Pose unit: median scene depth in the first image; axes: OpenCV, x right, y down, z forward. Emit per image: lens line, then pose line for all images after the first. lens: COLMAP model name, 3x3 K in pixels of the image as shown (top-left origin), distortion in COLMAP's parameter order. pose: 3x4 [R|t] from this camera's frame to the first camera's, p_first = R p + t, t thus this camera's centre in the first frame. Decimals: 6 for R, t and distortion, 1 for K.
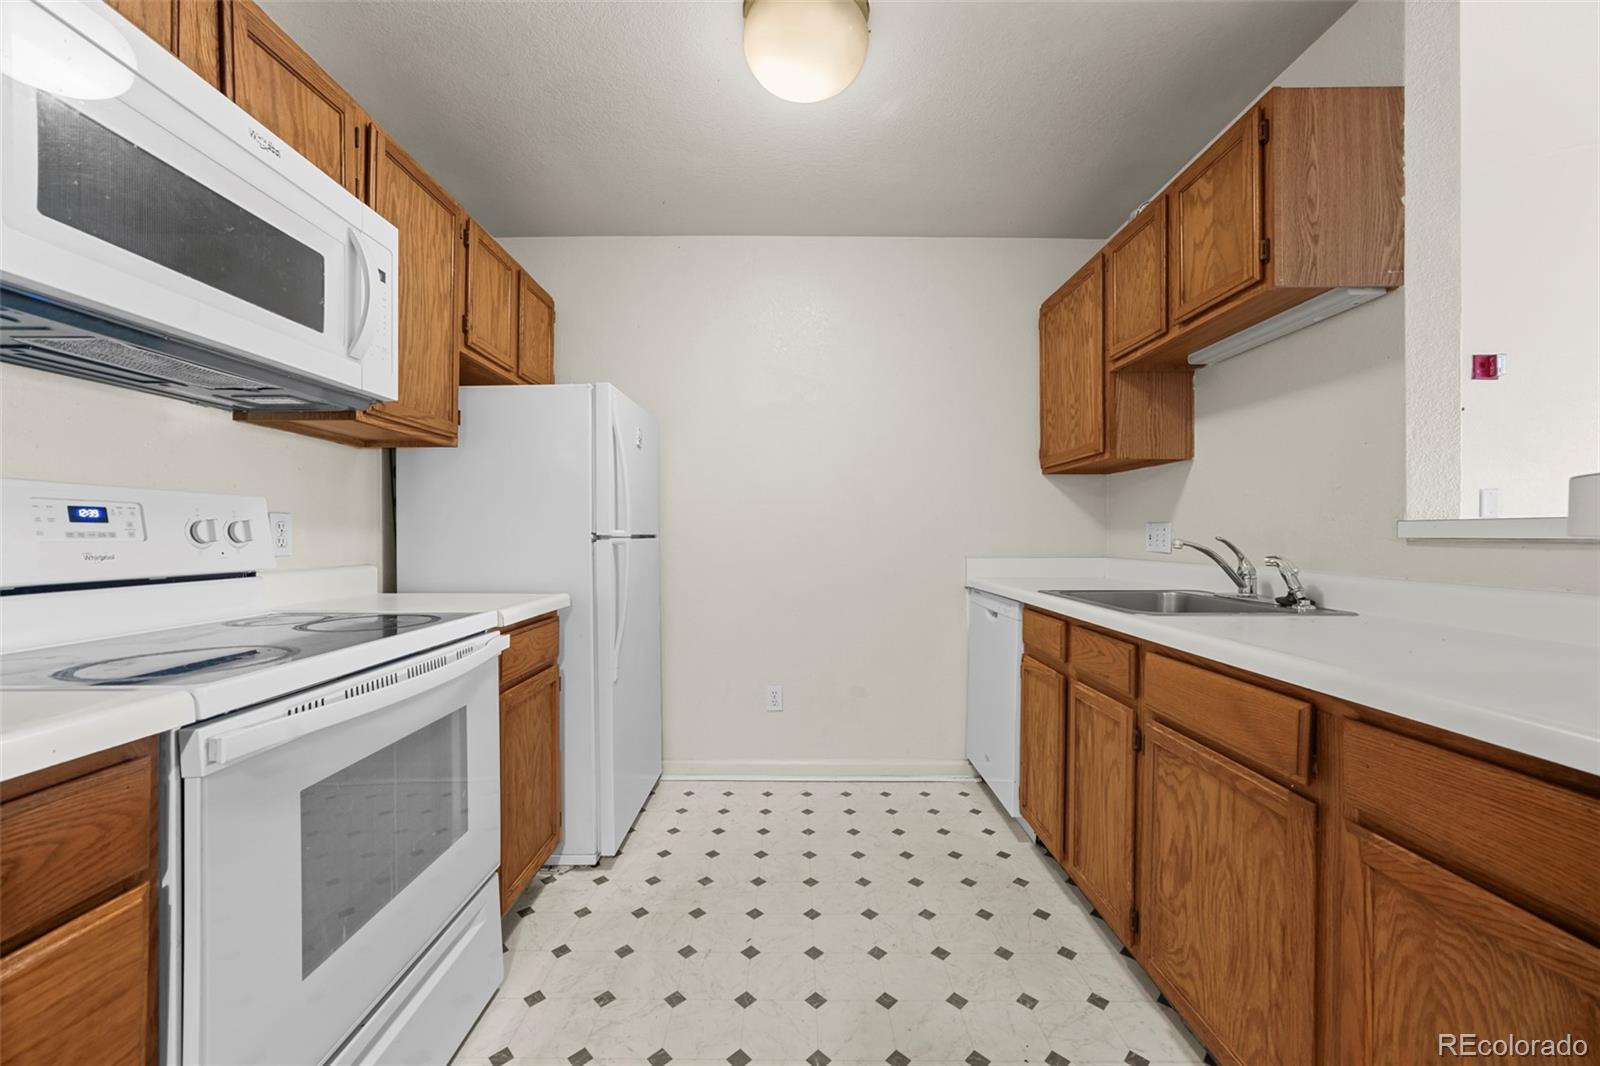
lens RADIAL K [[623.9, 0, 794.5], [0, 623.9, 535.5], [0, 0, 1]] dist [-0.018224, 0.005138]
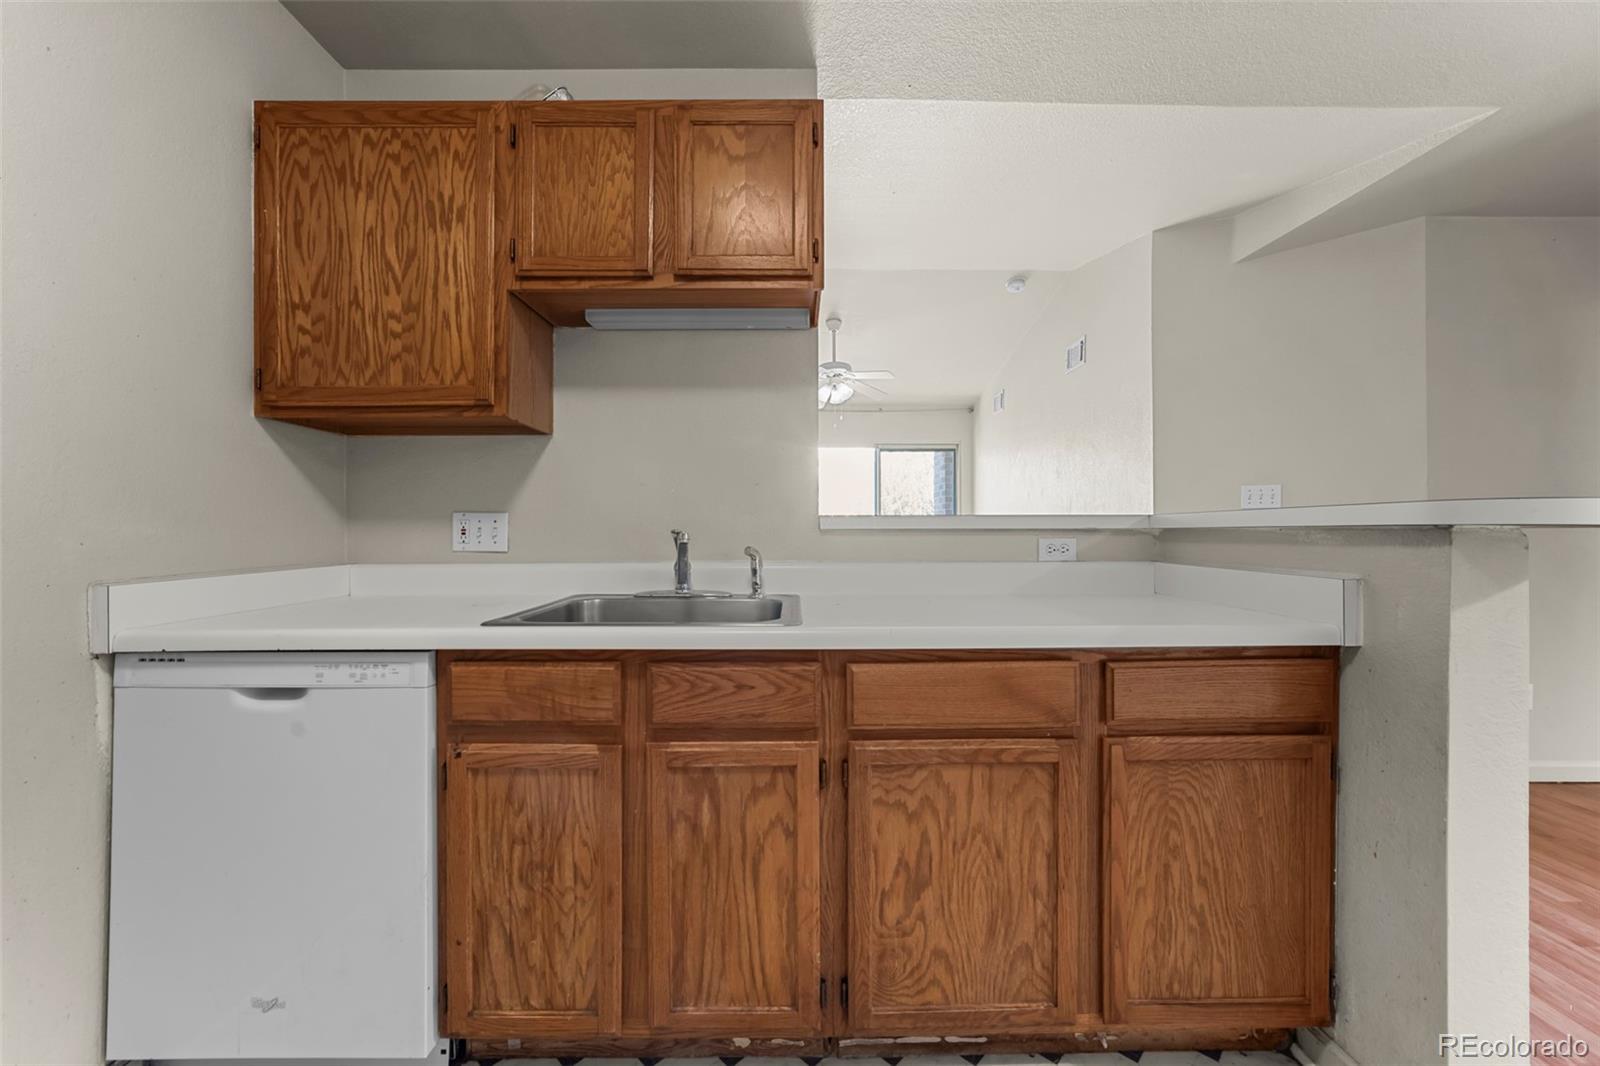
lens RADIAL K [[623.9, 0, 806.5], [0, 623.9, 531.2], [0, 0, 1]] dist [-0.018224, 0.005138]
pose [[-0.013501, -0.006069, 0.999890, -0.345840], [0.004889, 0.999969, 0.006135, -0.000552], [-0.999897, 0.004972, -0.013471, 1.297042]]
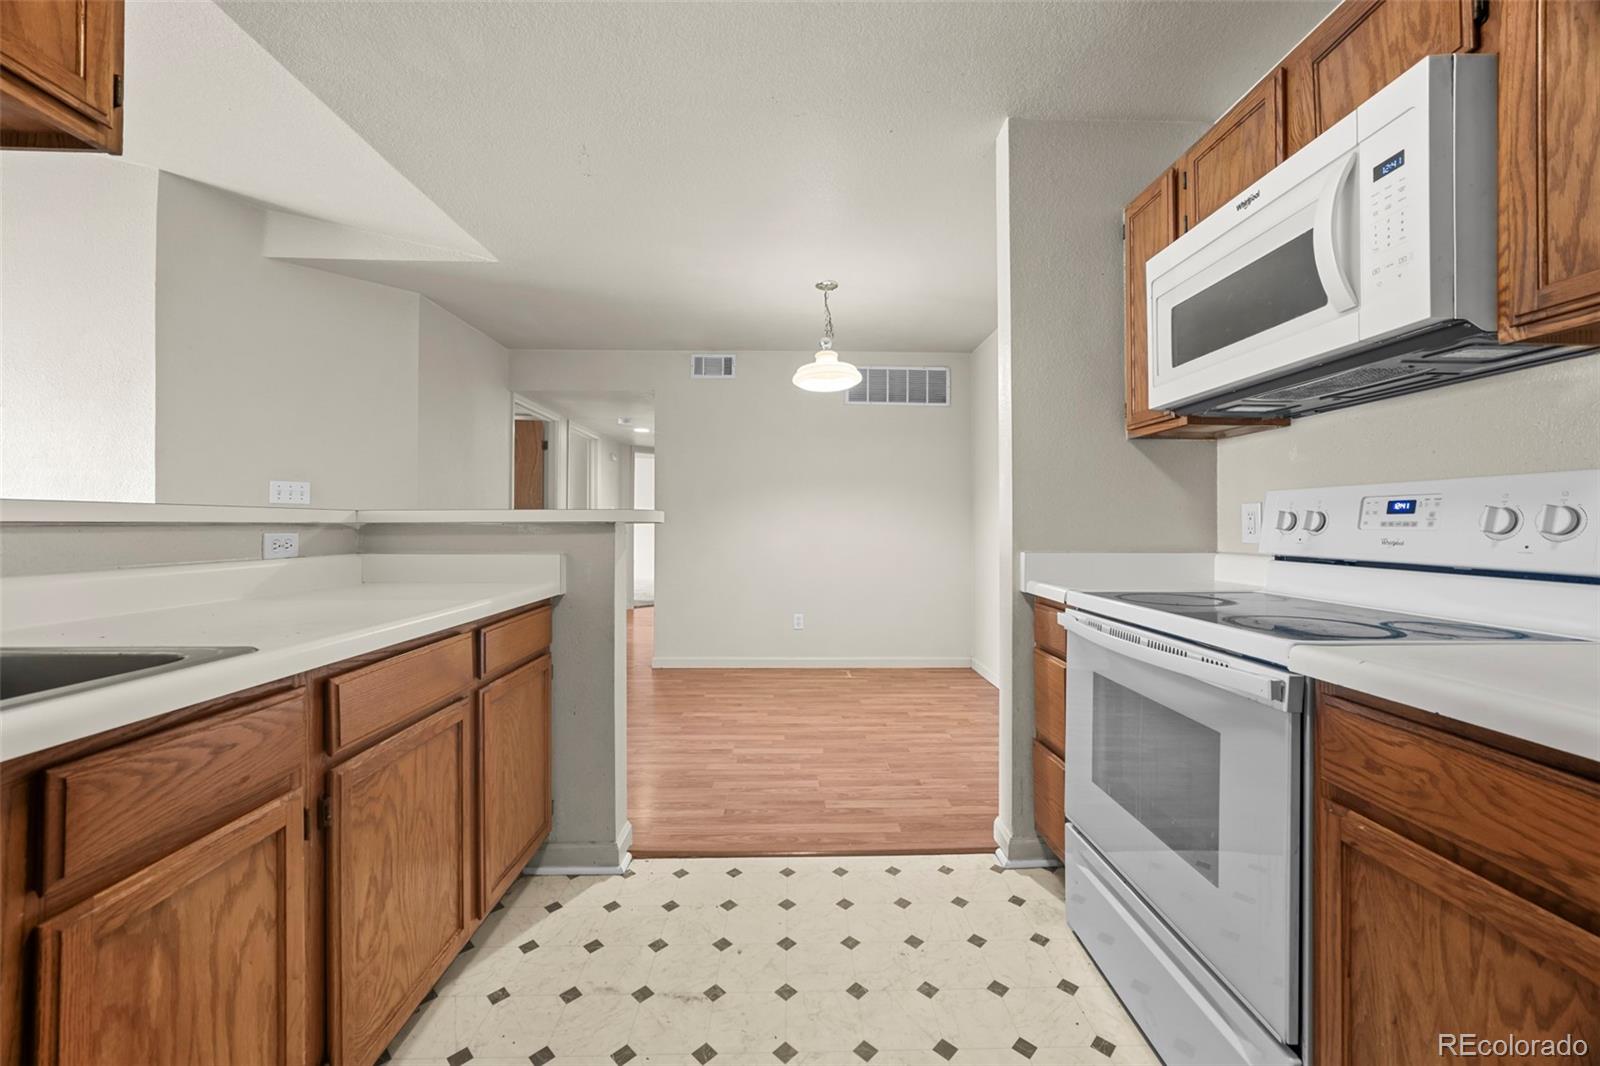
lens RADIAL K [[623.9, 0, 802.9], [0, 623.9, 519.6], [0, 0, 1]] dist [-0.018224, 0.005138]
pose [[-0.999731, -0.004580, -0.022739, 0.041185], [-0.004452, 0.999974, -0.005681, 0.002088], [0.022765, -0.005578, -0.999725, 2.108757]]
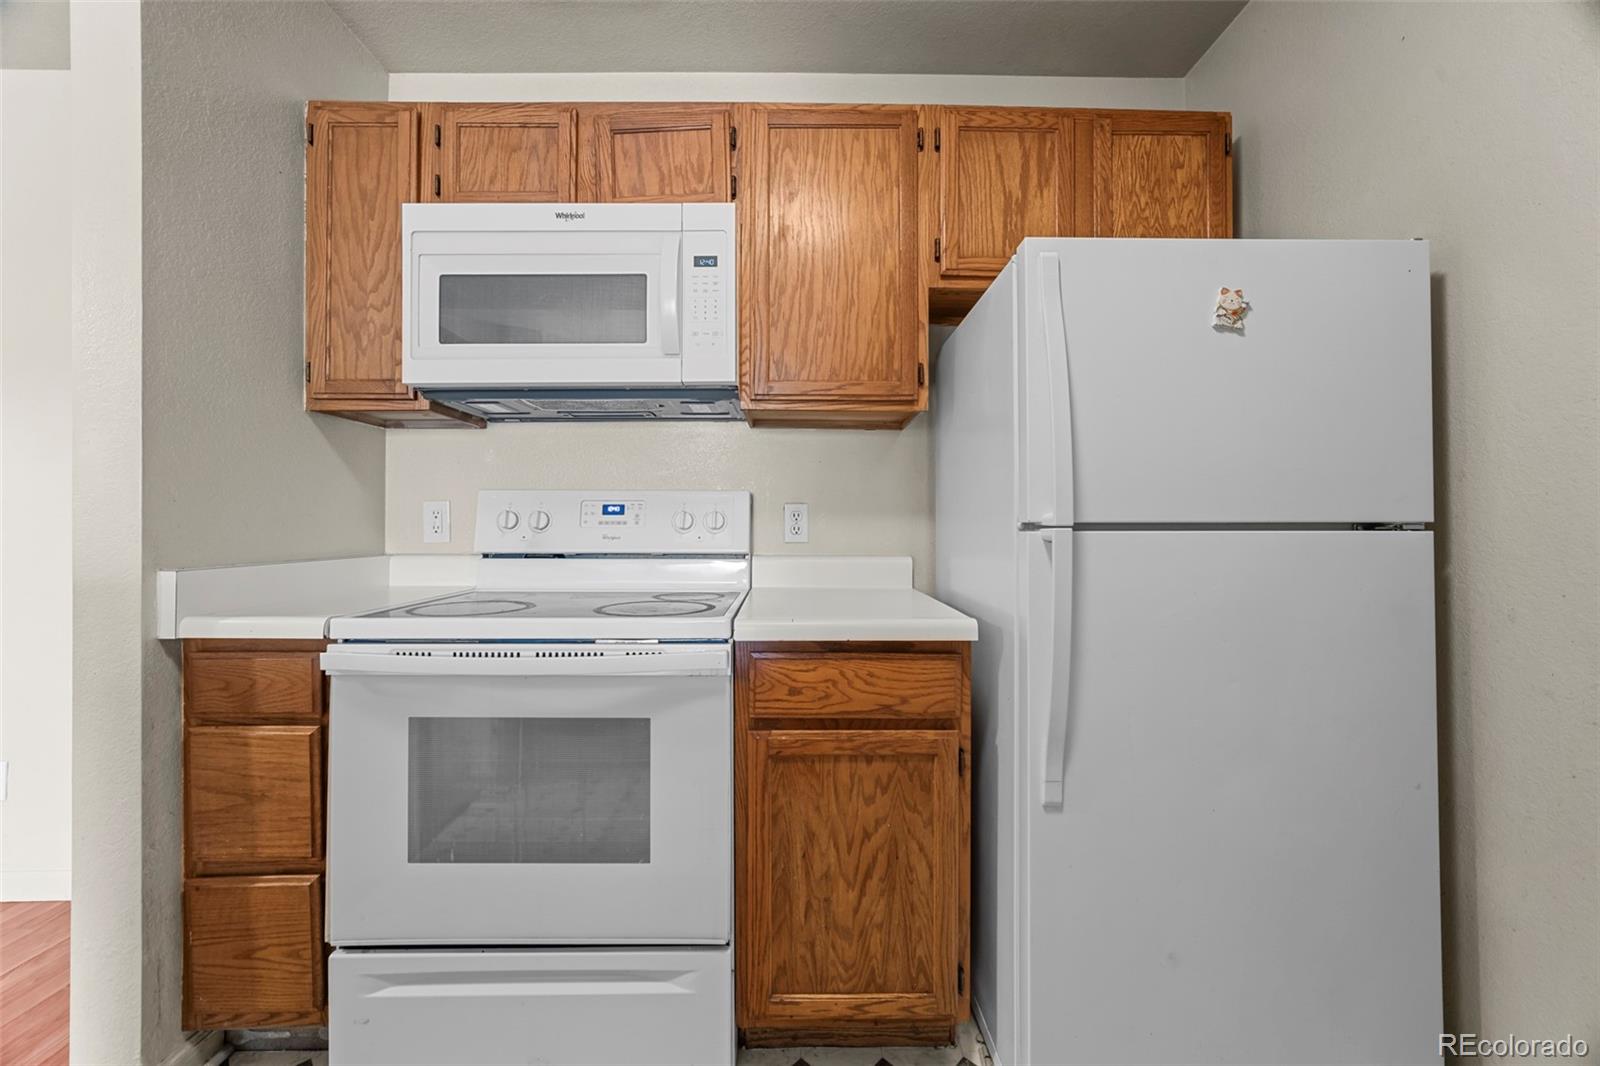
lens RADIAL K [[623.9, 0, 794.4], [0, 623.9, 519.7], [0, 0, 1]] dist [-0.018224, 0.005138]
pose [[0.010076, -0.008414, -0.999914, 0.409234], [-0.002188, 0.999962, -0.008437, 0.002897], [0.999947, 0.002273, 0.010057, 1.397382]]
